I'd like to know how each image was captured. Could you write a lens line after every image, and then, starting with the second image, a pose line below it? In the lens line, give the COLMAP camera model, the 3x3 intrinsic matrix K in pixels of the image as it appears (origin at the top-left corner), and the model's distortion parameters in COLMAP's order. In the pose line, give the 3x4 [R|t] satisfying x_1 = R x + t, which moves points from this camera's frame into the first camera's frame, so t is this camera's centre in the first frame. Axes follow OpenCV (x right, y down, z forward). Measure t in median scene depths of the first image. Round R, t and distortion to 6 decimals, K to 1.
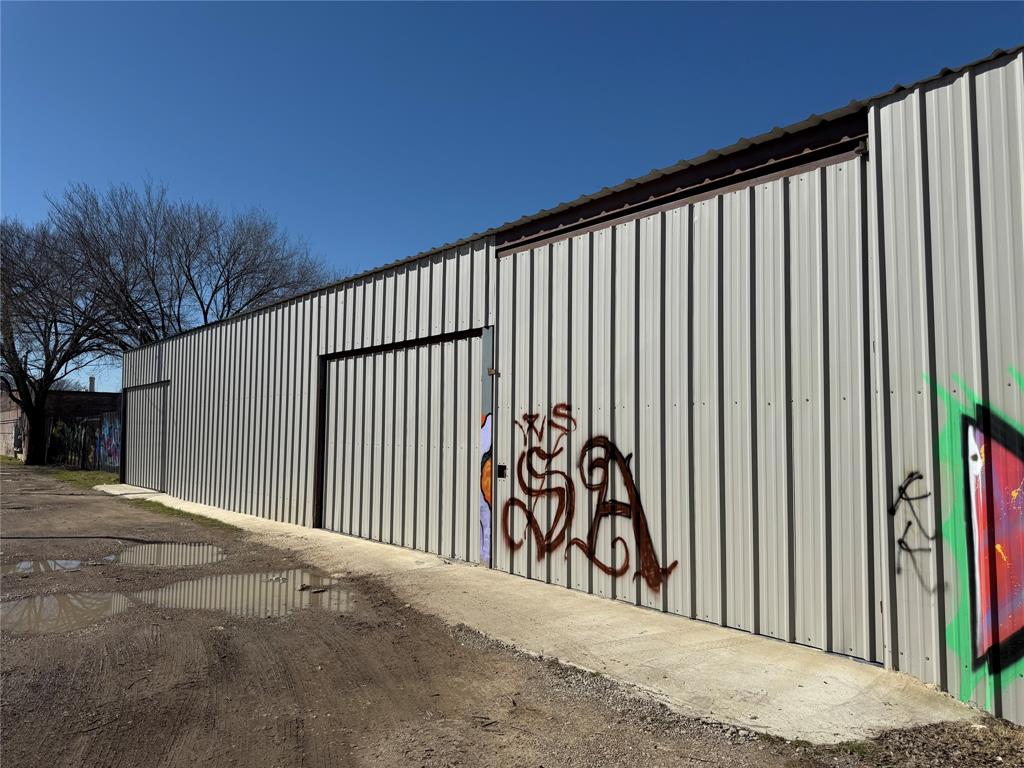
lens RADIAL K [[722.1, 0, 507.5], [0, 722.1, 381.8], [0, 0, 1]] dist [0.054722, -0.067740]
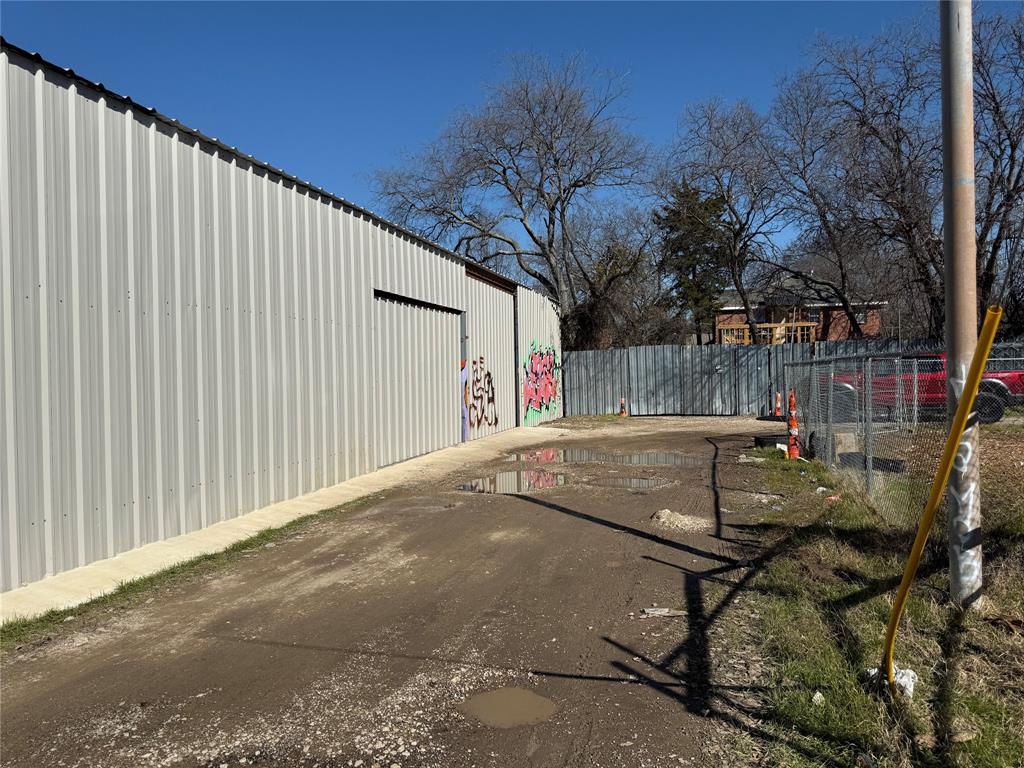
lens RADIAL K [[722.1, 0, 507.3], [0, 722.1, 389.5], [0, 0, 1]] dist [0.054722, -0.067740]
pose [[-0.575254, -0.012883, 0.817873, -2.067191], [-0.043665, 0.998934, -0.014977, 0.186310], [-0.816808, -0.044328, -0.575204, 2.566542]]
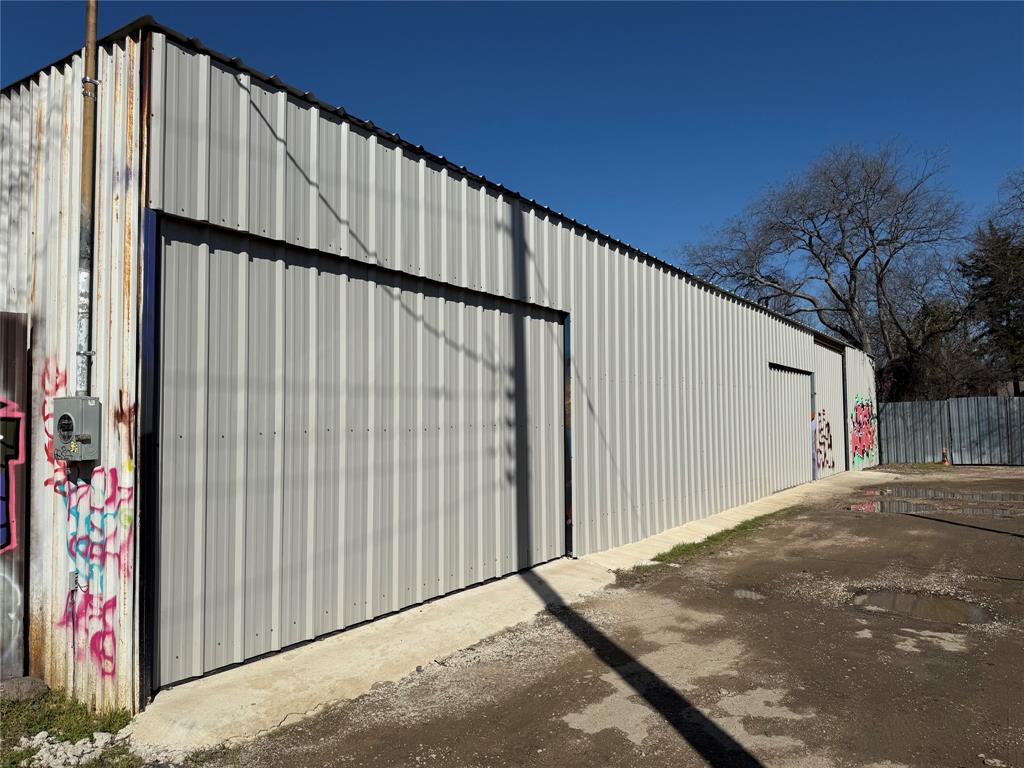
lens RADIAL K [[722.1, 0, 519.8], [0, 722.1, 387.9], [0, 0, 1]] dist [0.054722, -0.067740]
pose [[-0.283092, 0.046018, 0.957988, -2.519199], [-0.058982, 0.996122, -0.065279, 0.222601], [-0.957277, -0.074984, -0.279280, 3.281092]]
